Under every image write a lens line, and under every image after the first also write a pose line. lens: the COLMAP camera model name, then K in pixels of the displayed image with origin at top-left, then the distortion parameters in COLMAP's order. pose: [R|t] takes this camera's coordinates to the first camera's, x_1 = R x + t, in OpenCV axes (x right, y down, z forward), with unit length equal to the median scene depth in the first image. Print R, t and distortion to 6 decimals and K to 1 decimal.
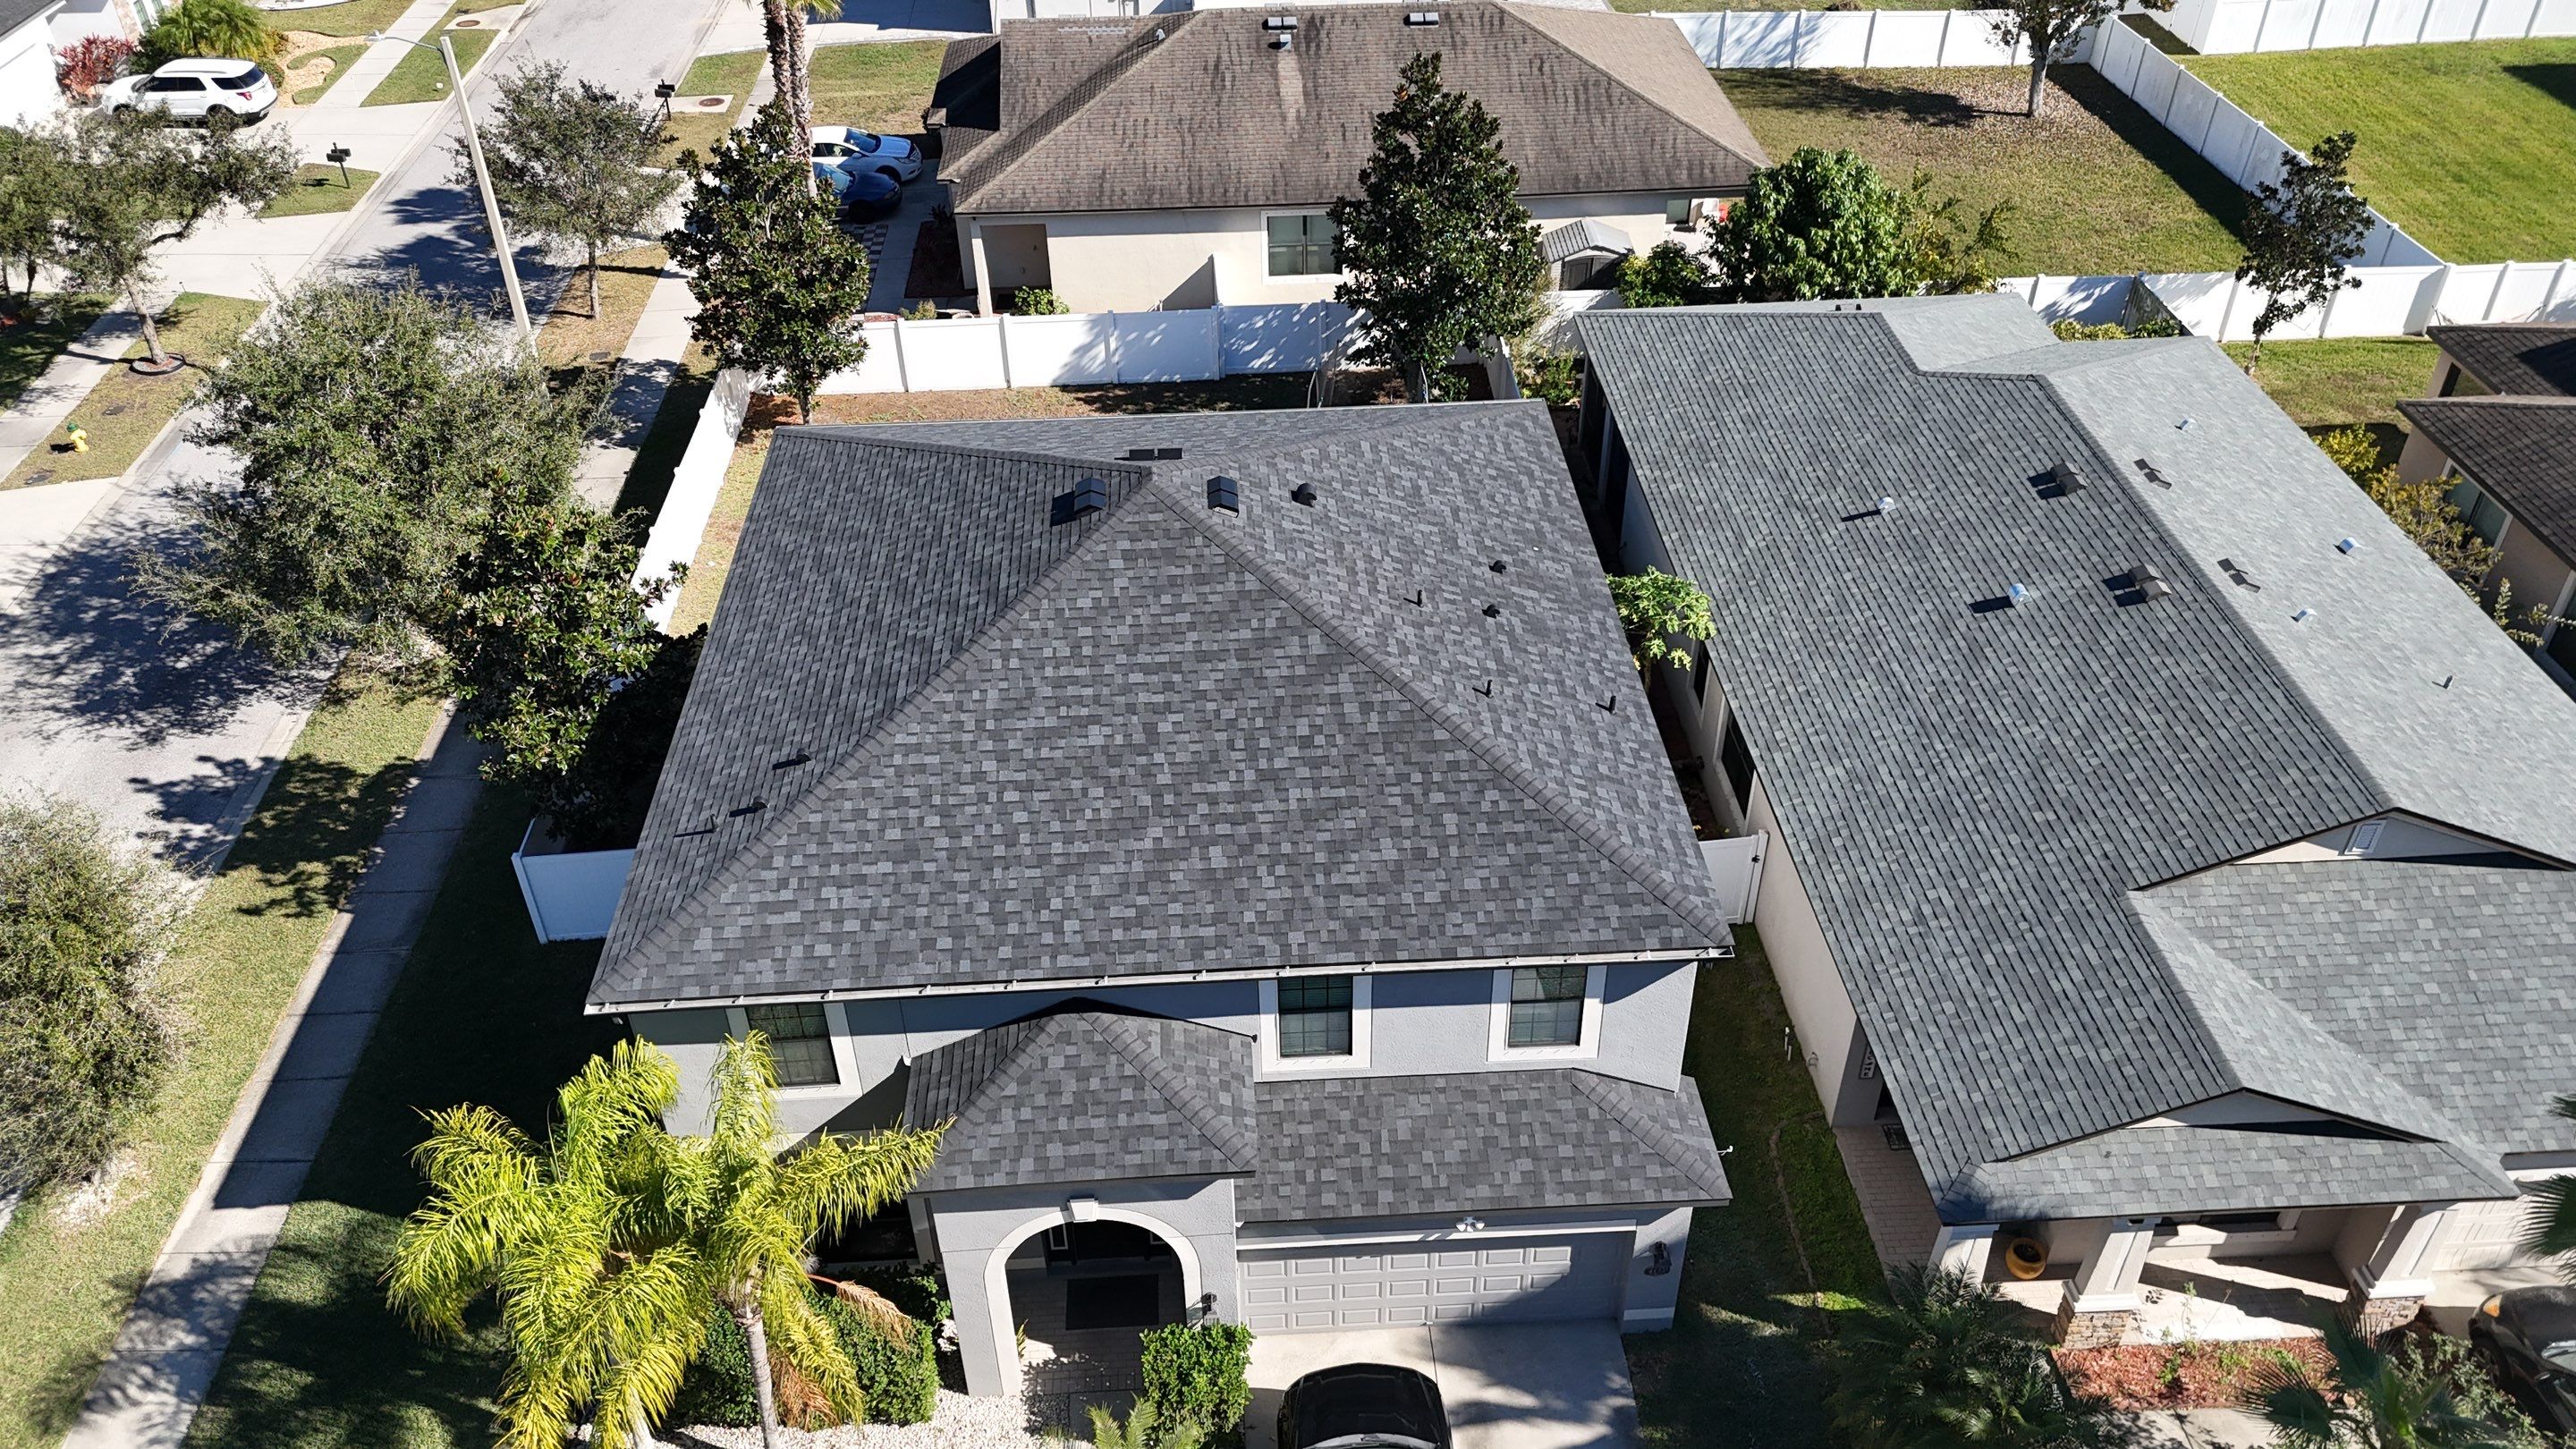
lens RADIAL K [[1902.5, 0, 1283.8], [0, 1902.5, 709.3], [0, 0, 1]] dist [0.077834, -0.066658]
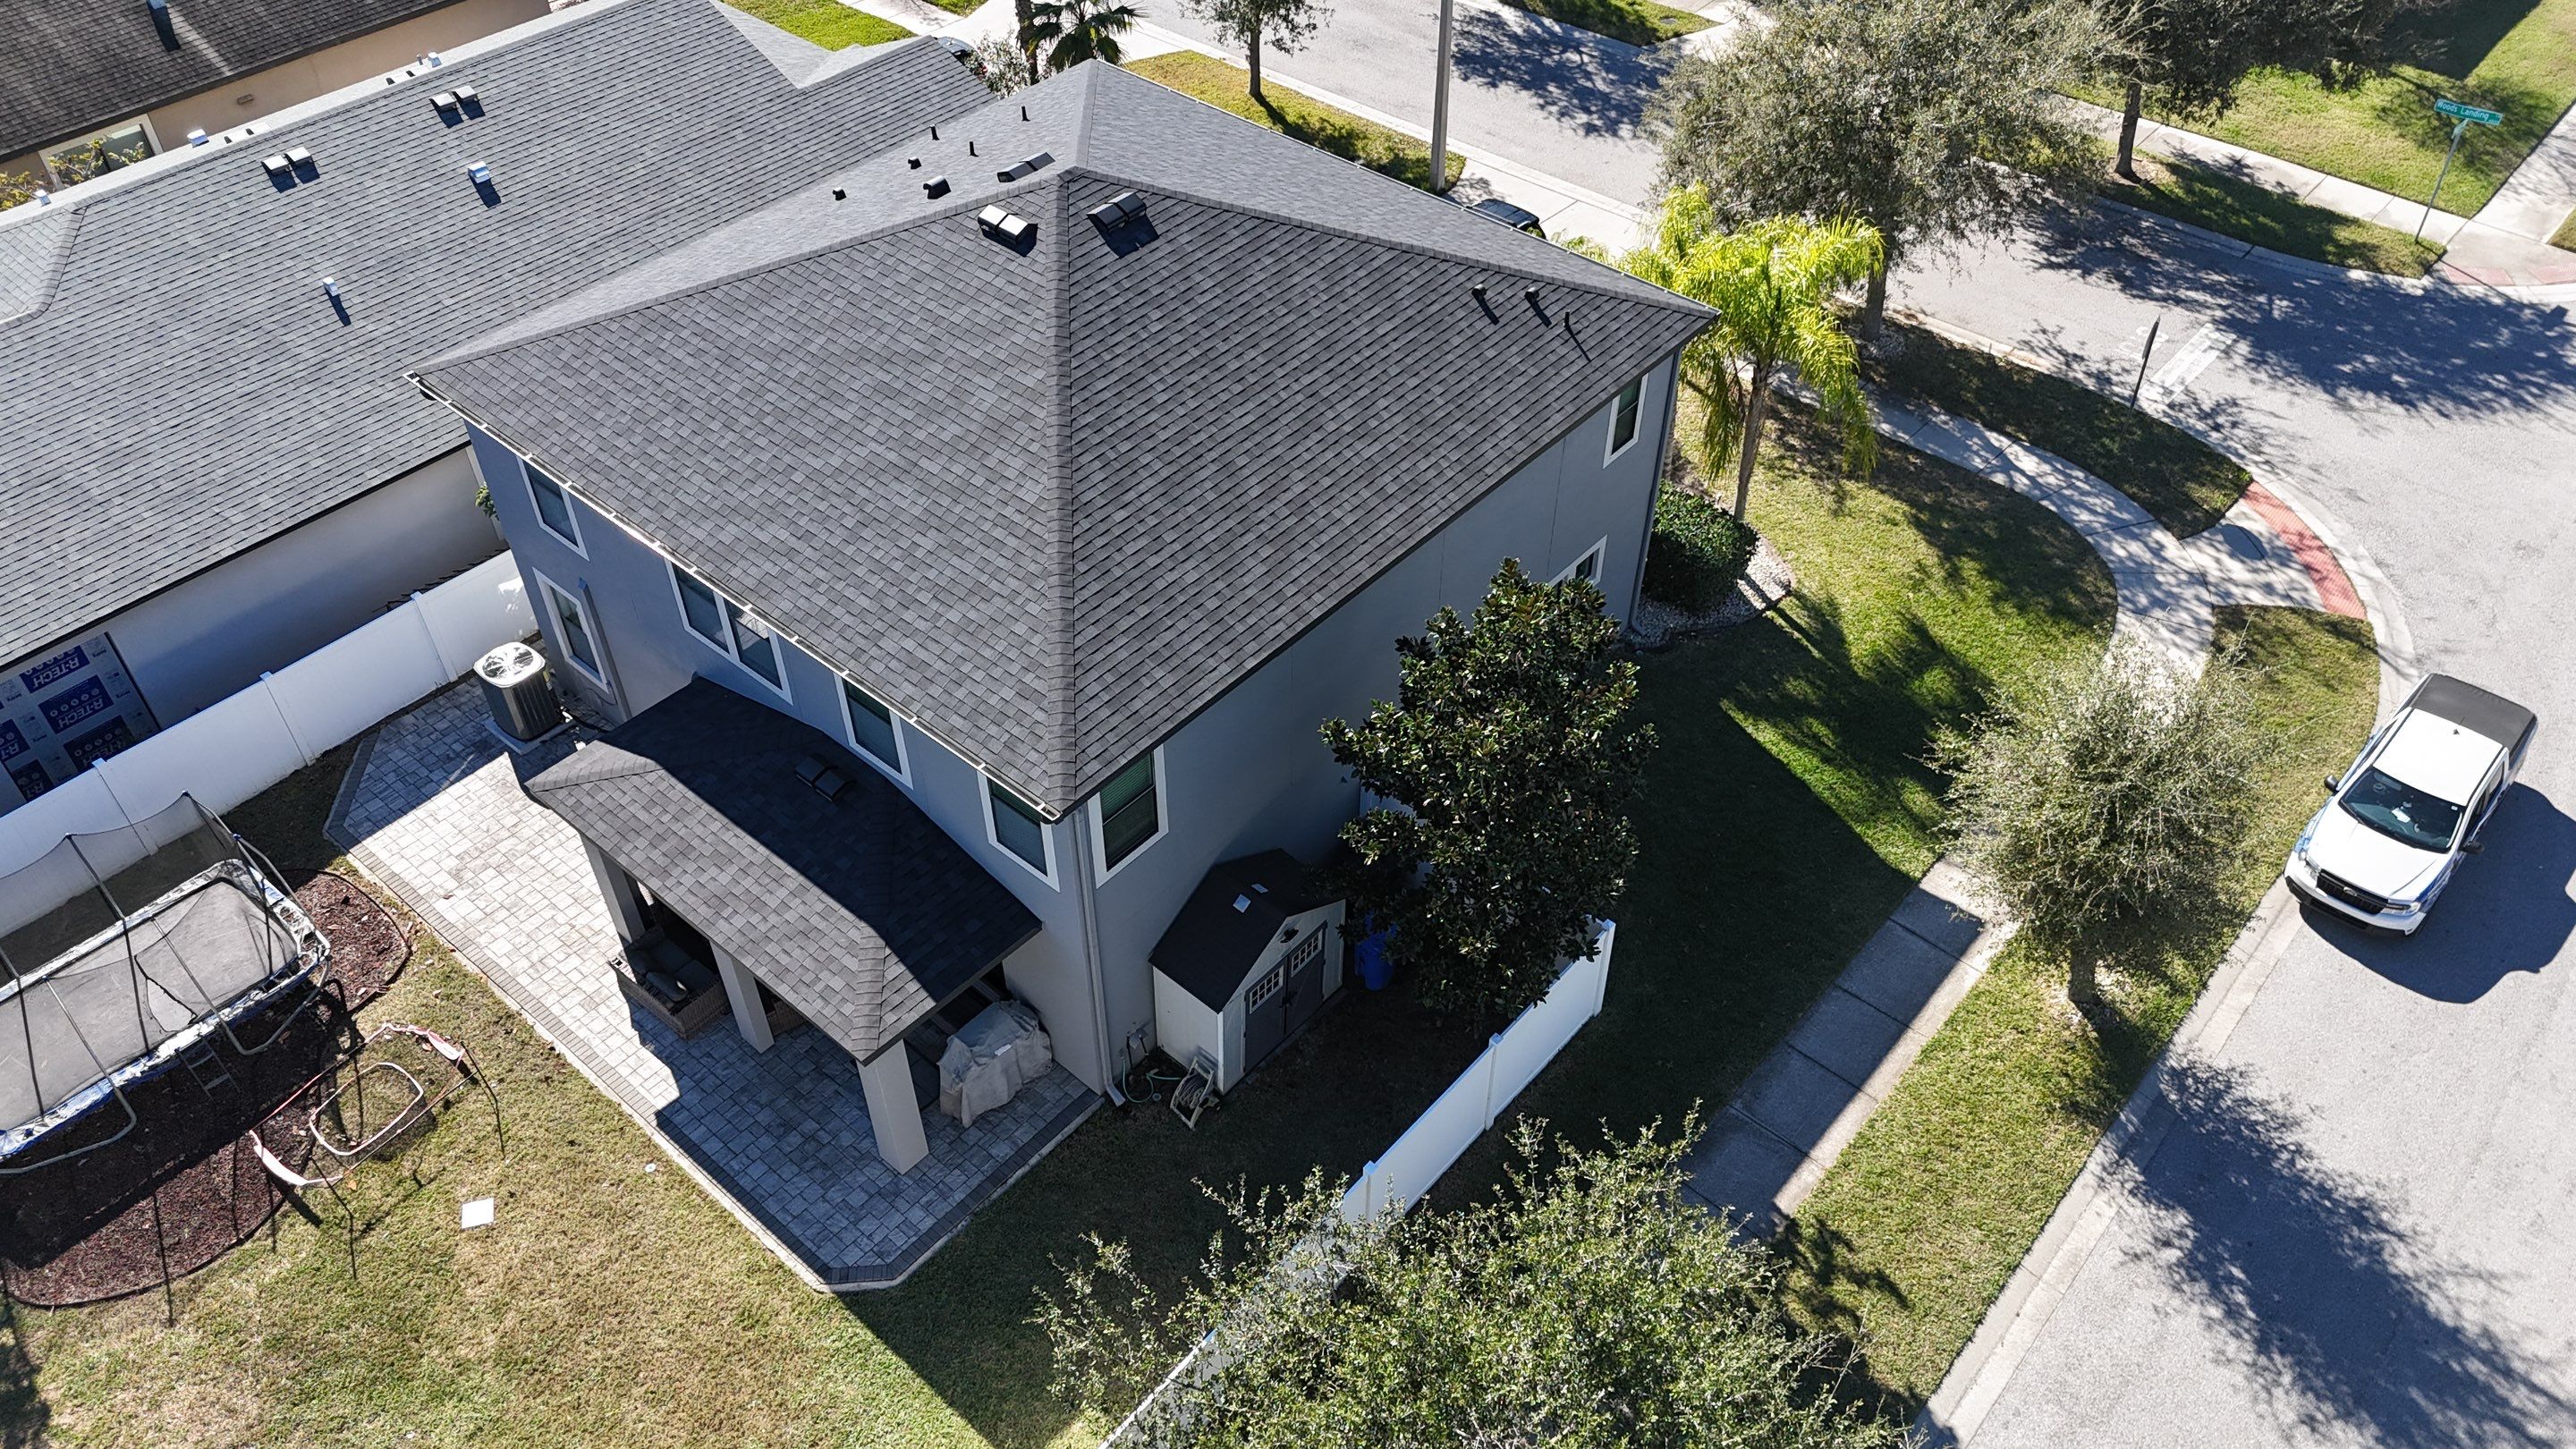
lens RADIAL K [[1903.1, 0, 1297.2], [0, 1903.1, 721.1], [0, 0, 1]] dist [0.087778, -0.097006]
pose [[-0.720722, -0.464105, 0.514943, -0.549833], [0.427633, 0.286996, 0.857183, -0.578757], [-0.545610, 0.837997, -0.008378, 0.803291]]
